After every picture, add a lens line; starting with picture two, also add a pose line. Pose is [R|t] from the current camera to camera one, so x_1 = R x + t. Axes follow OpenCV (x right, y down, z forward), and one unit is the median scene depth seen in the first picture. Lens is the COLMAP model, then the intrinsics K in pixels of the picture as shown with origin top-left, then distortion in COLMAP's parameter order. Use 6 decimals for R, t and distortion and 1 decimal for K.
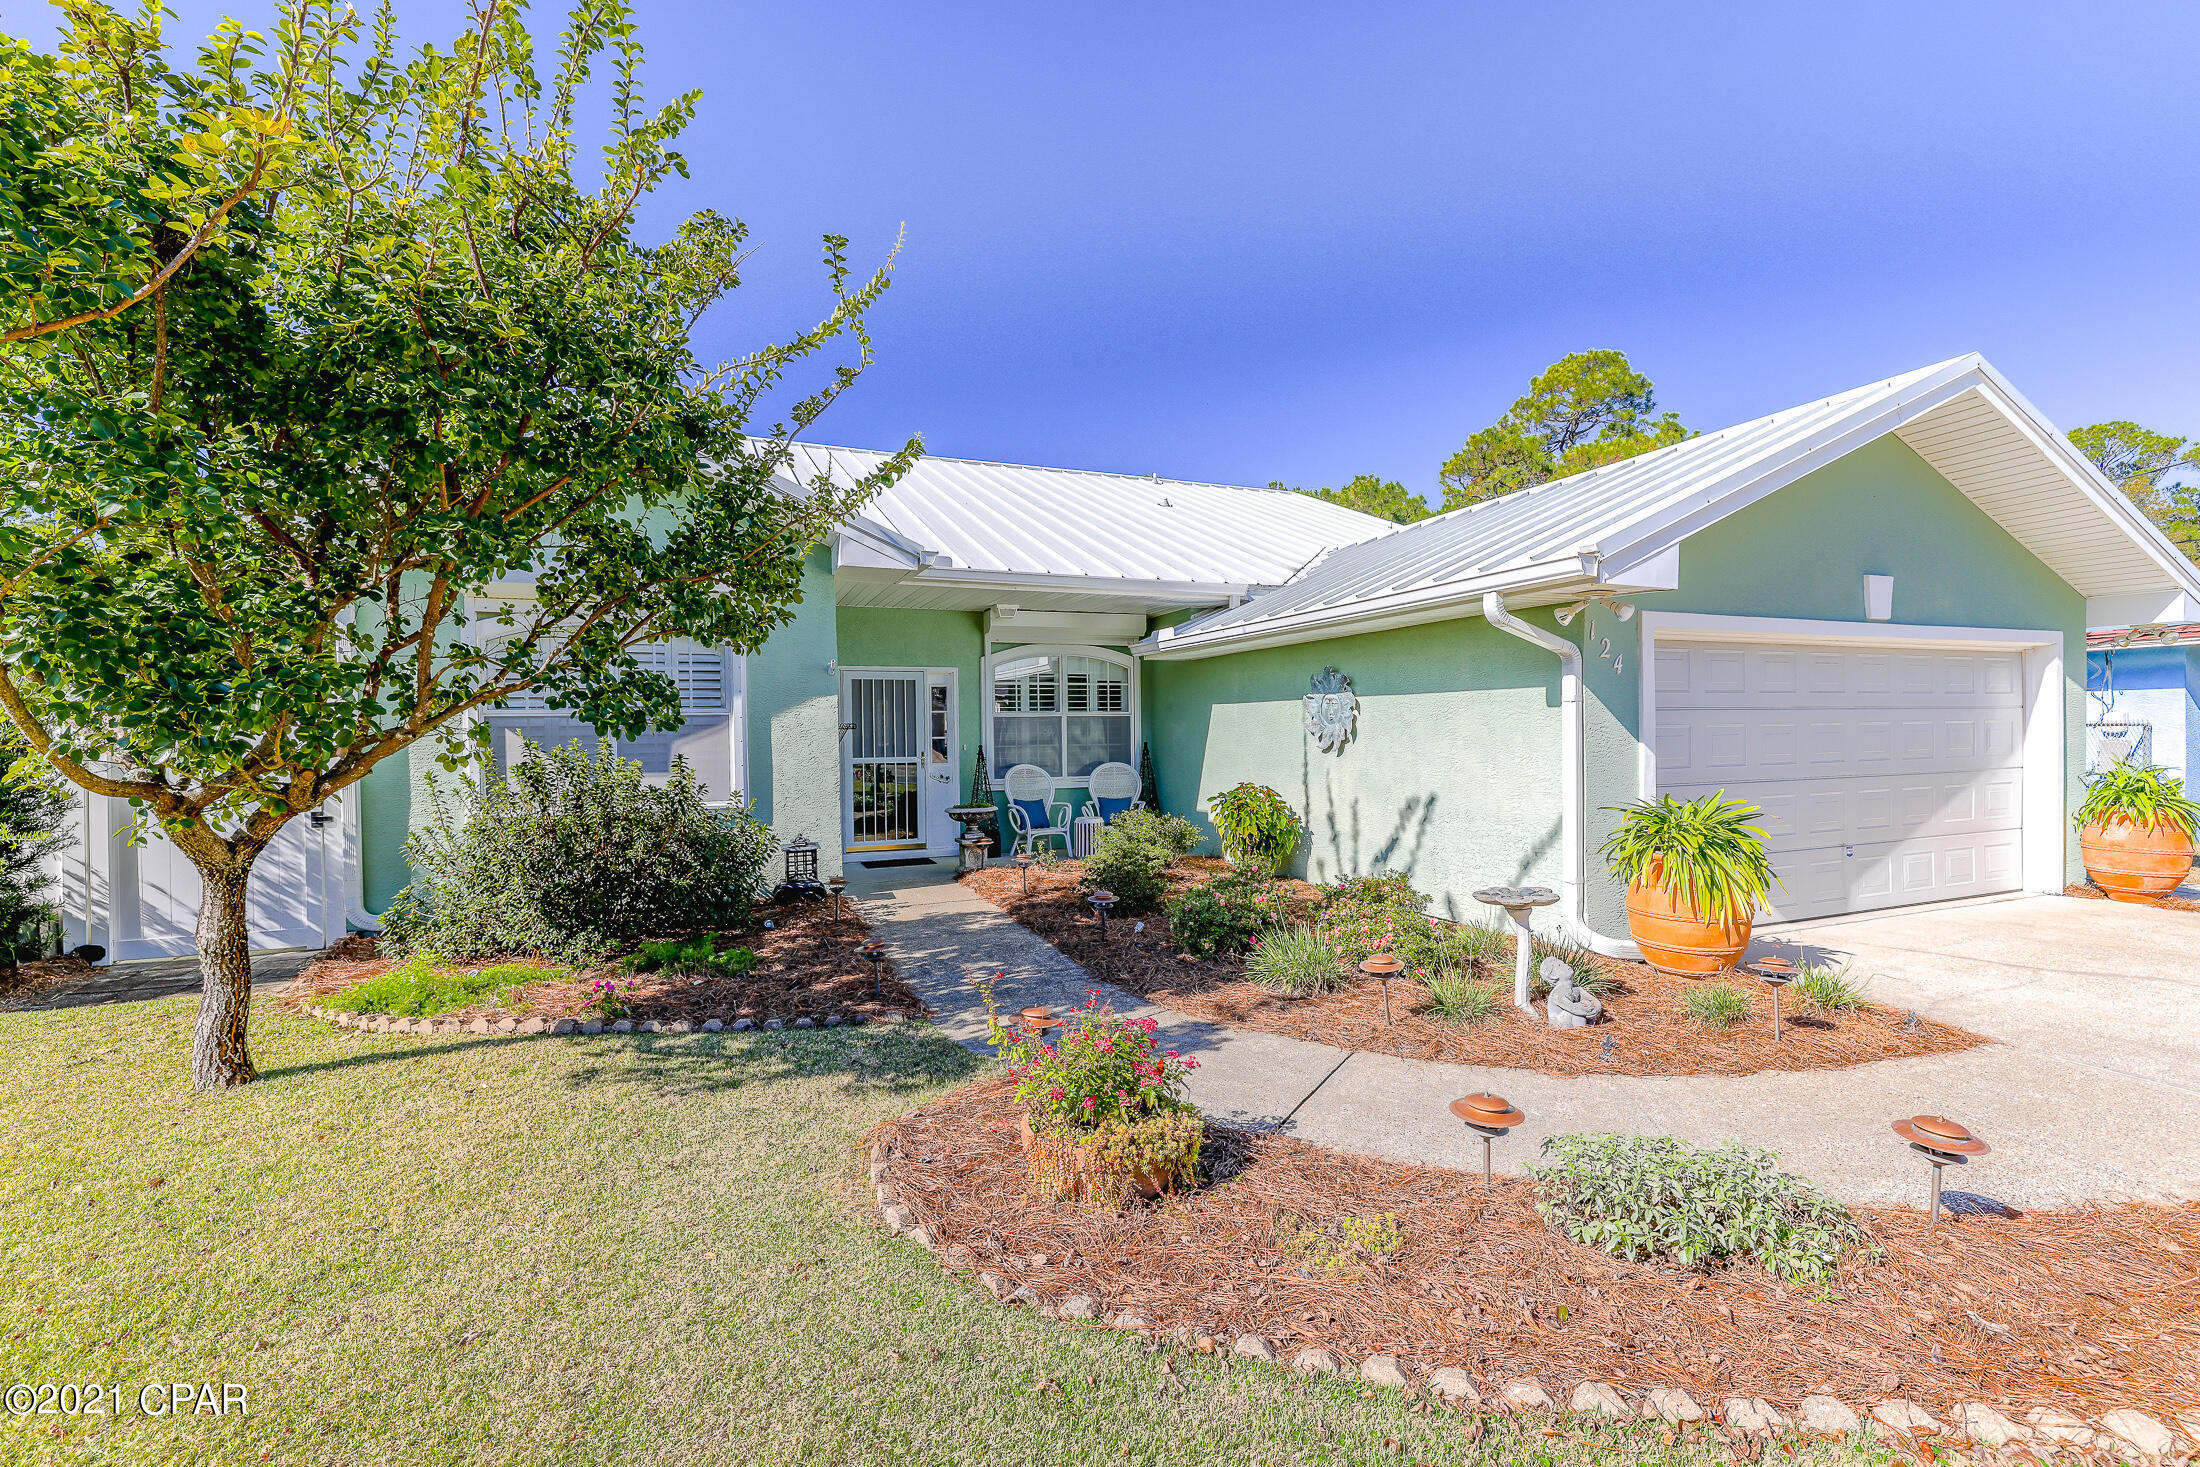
lens RADIAL K [[925.1, 0, 1085.1], [0, 925.1, 734.6], [0, 0, 1]] dist [0.006235, 0.000155]
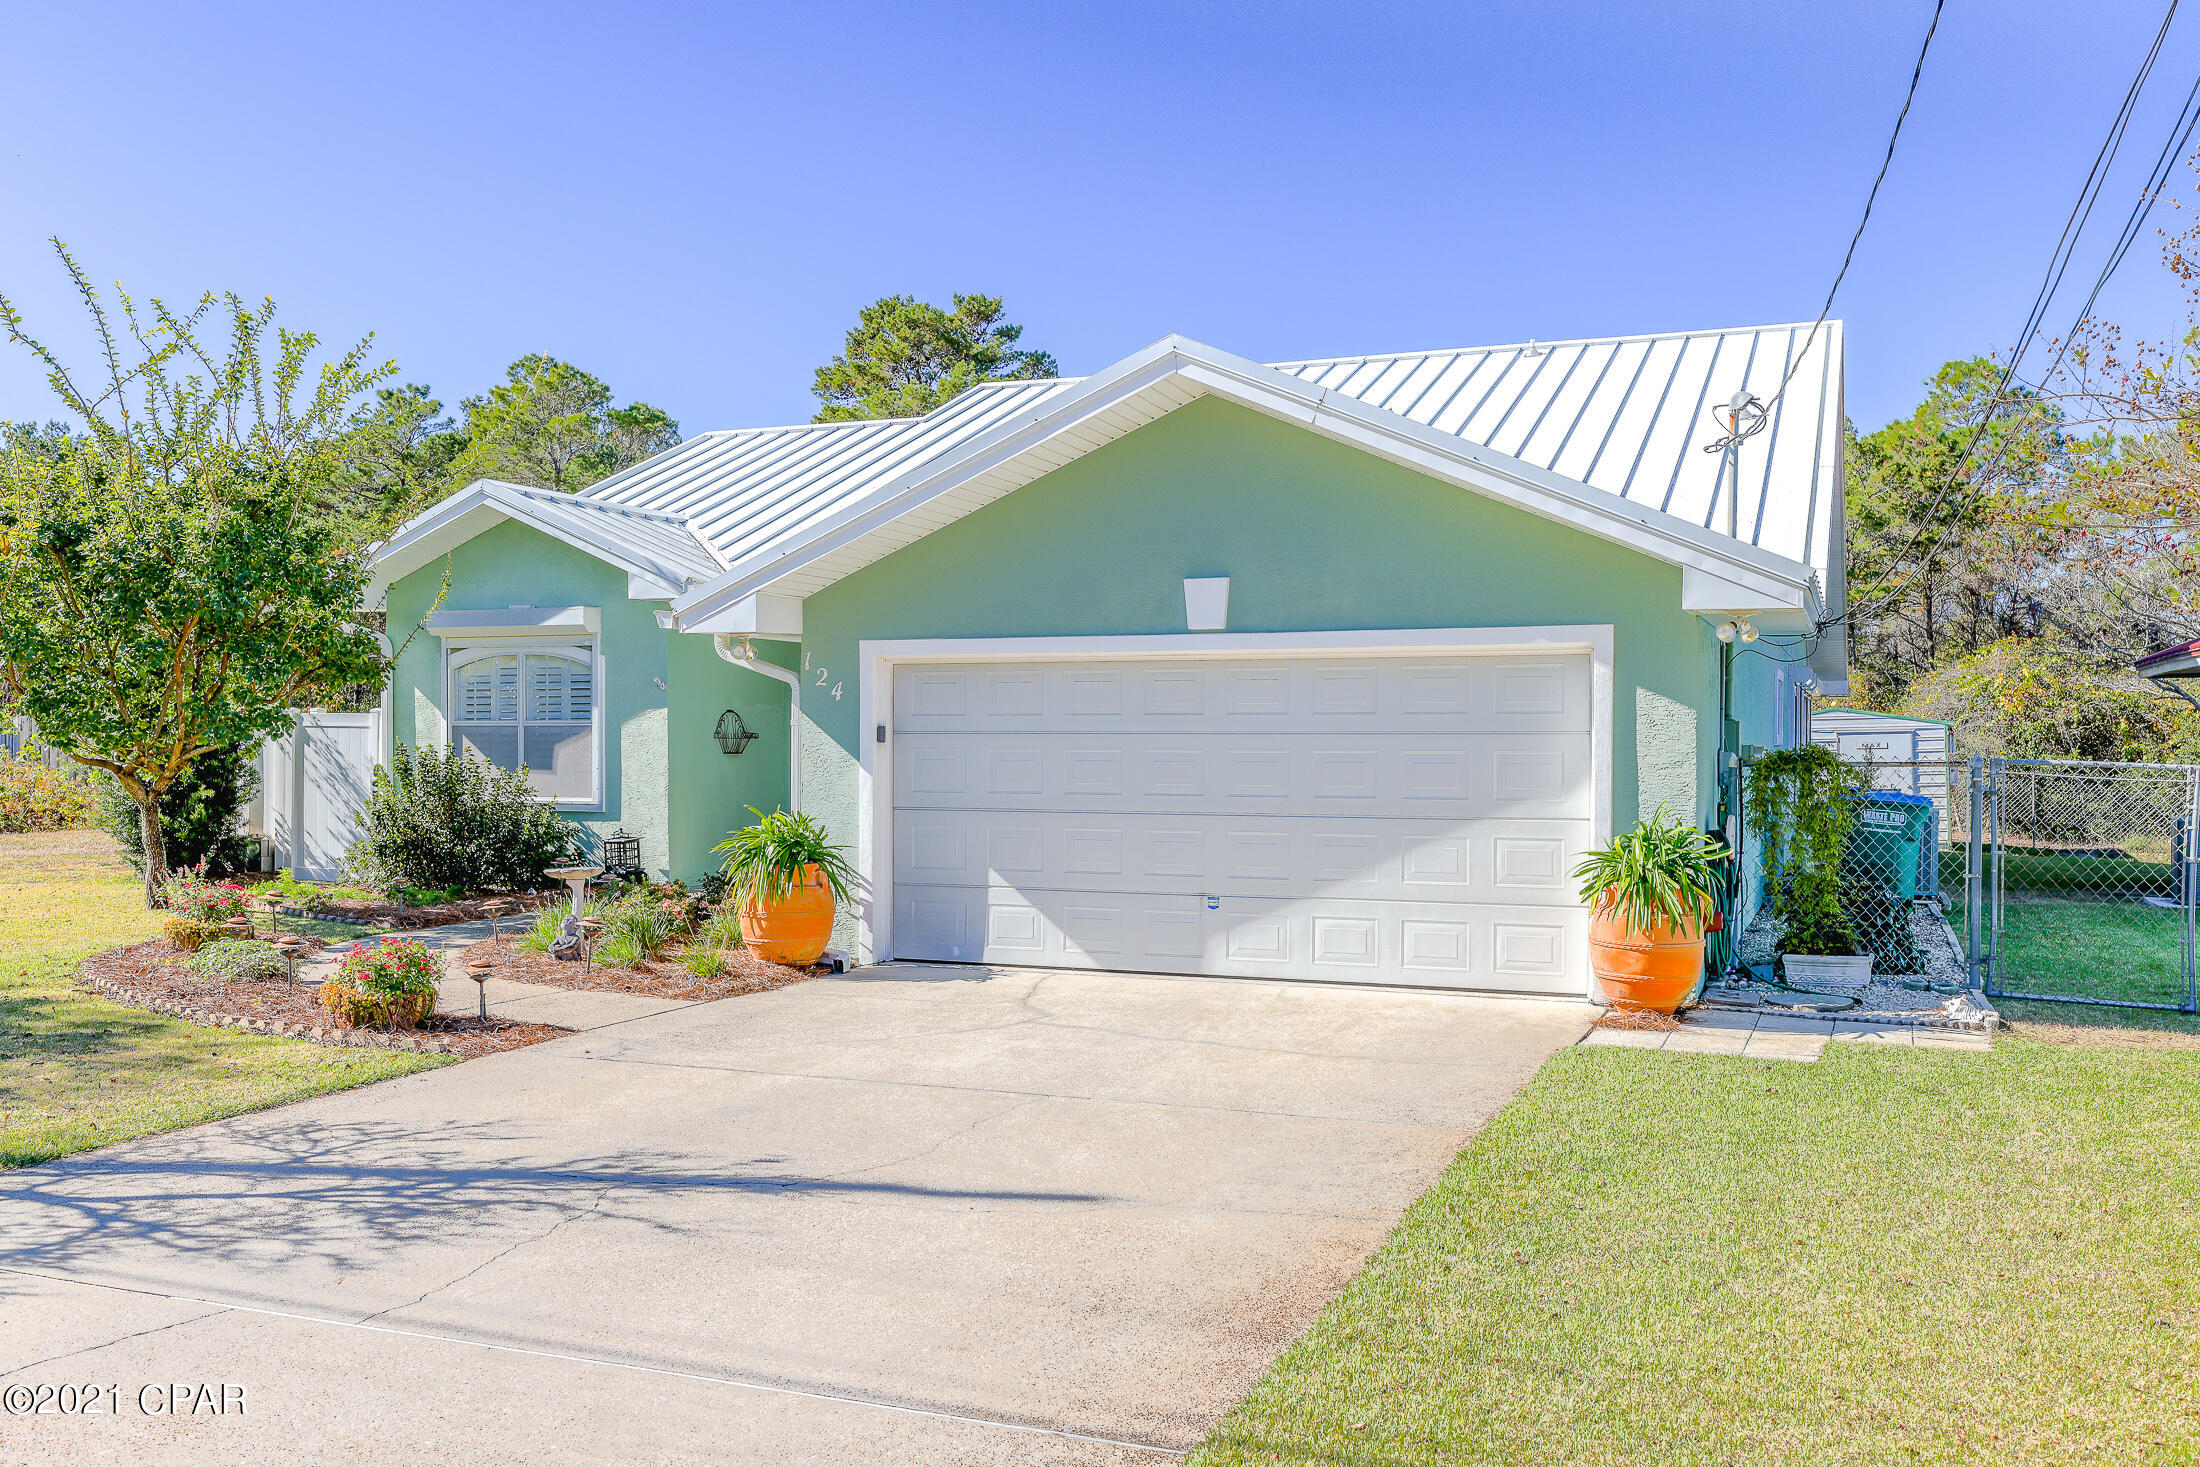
lens RADIAL K [[1902.3, 0, 1106.2], [0, 1902.3, 732.2], [0, 0, 1]] dist [0.009105, -0.010652]
pose [[0.712165, 0.013633, -0.701880, 2.305635], [-0.012929, 0.999897, 0.006303, -0.045710], [0.701893, 0.004586, 0.712268, -0.349882]]
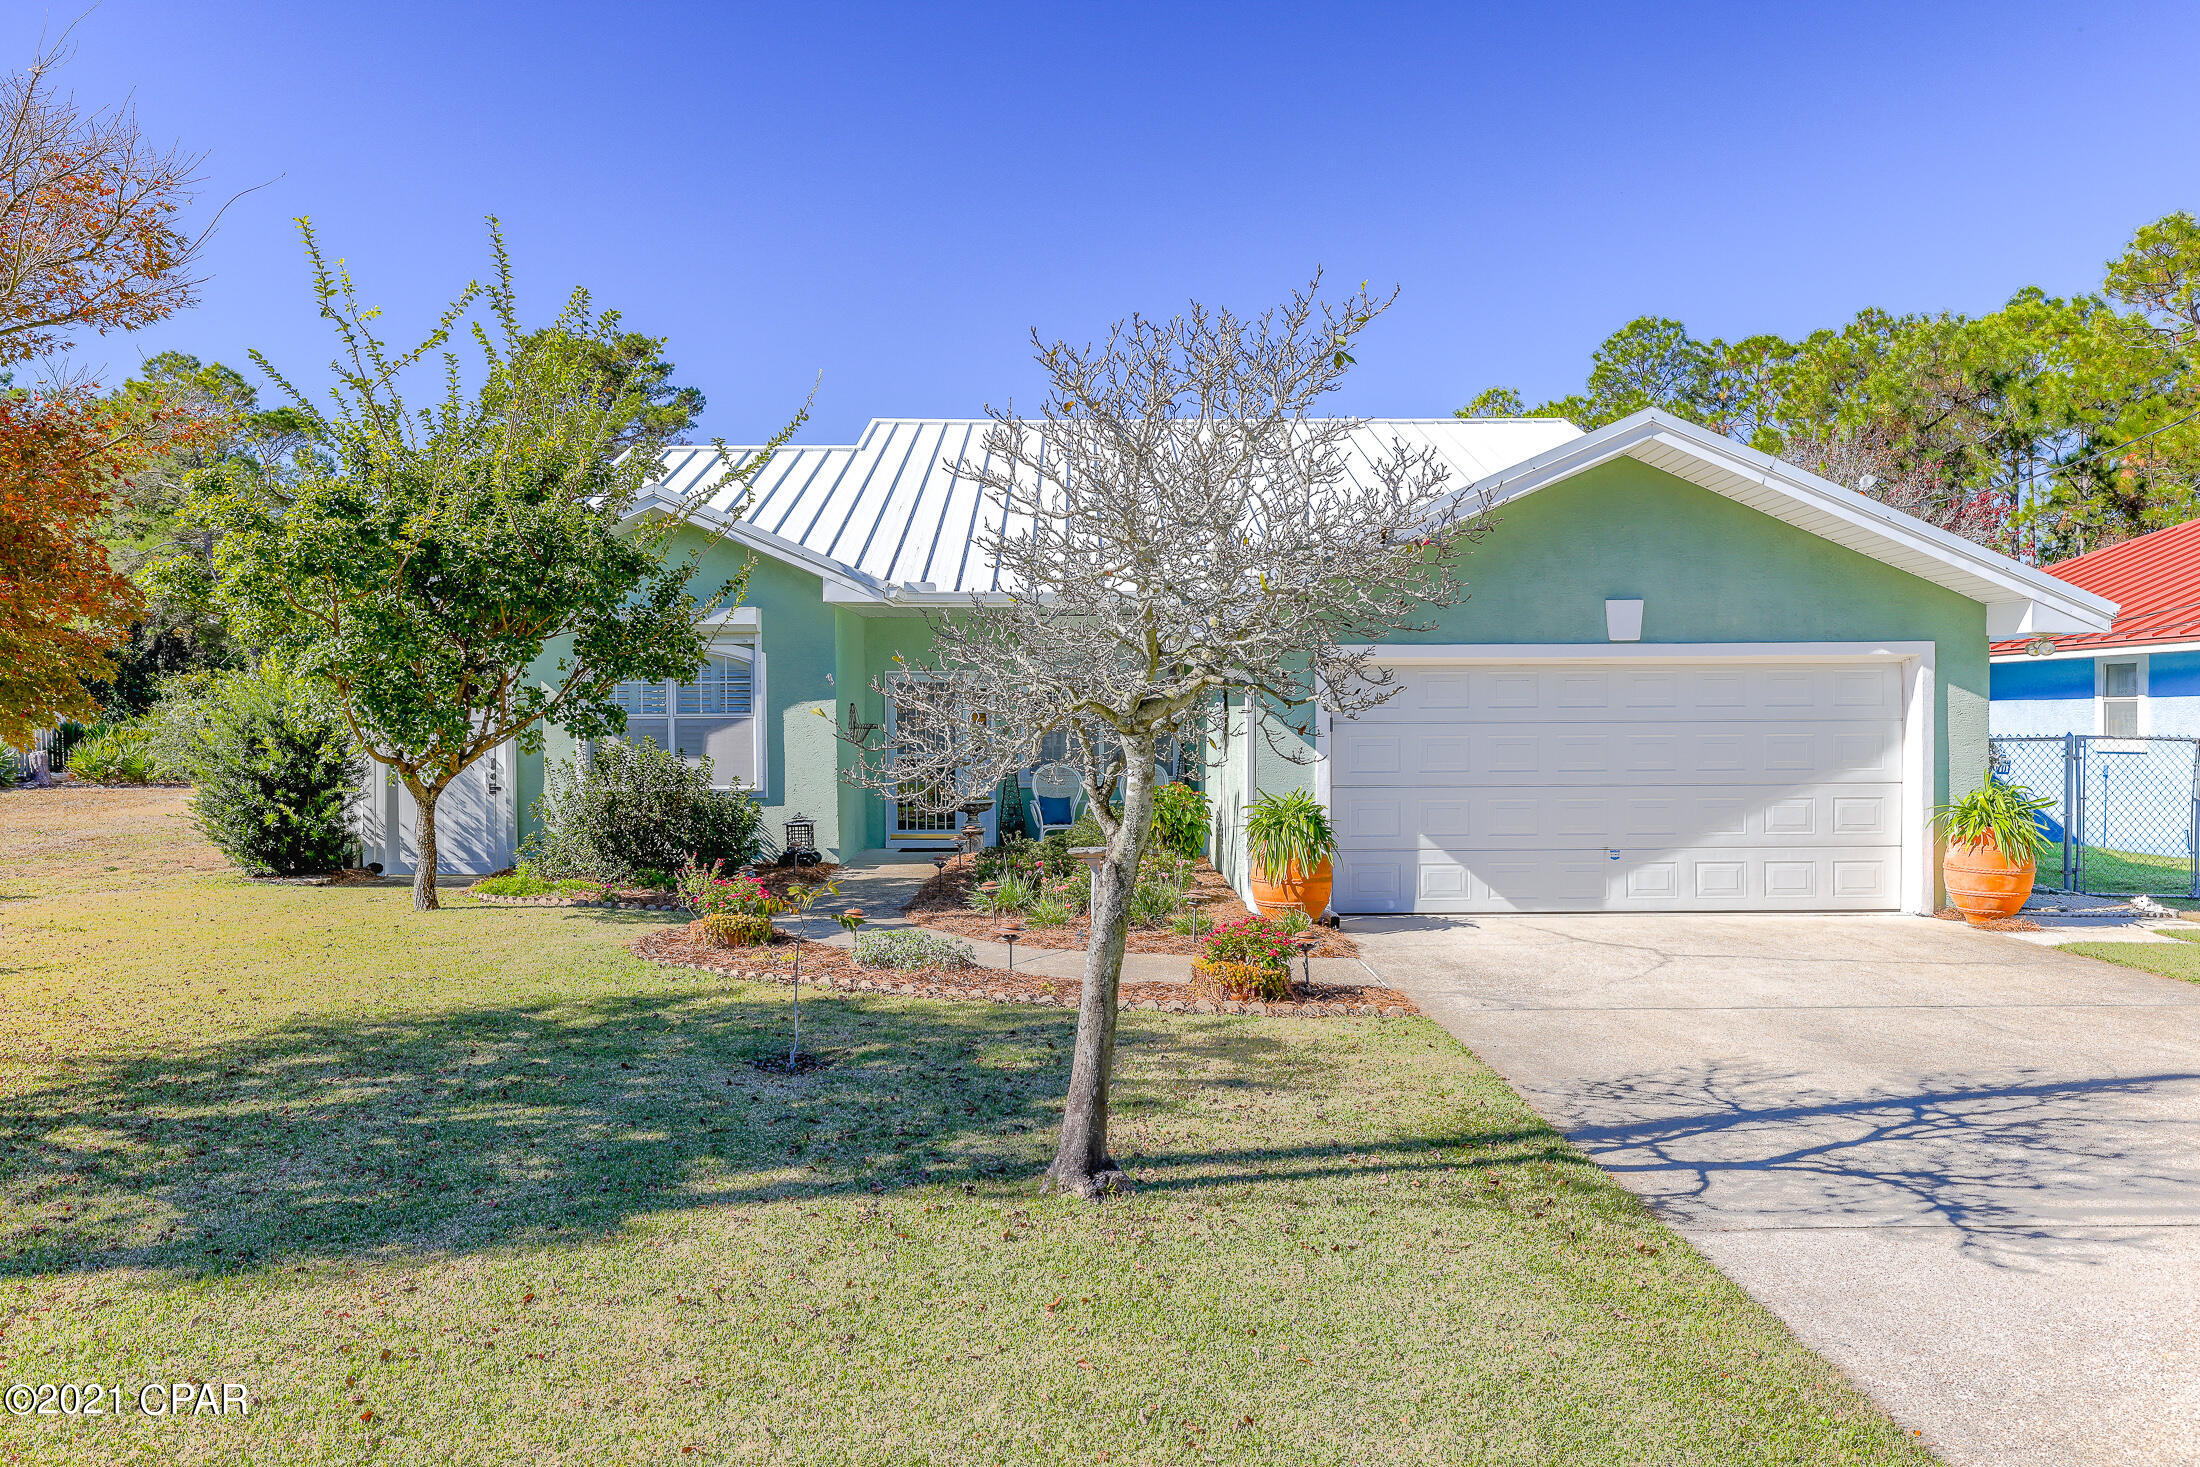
lens RADIAL K [[1537.6, 0, 1102.6], [0, 1537.6, 732.9], [0, 0, 1]] dist [0.001862, -0.002731]
pose [[0.930541, 0.012572, -0.365973, 1.083638], [-0.008568, 0.999884, 0.012564, -0.038511], [0.366089, -0.008556, 0.930541, -1.022783]]
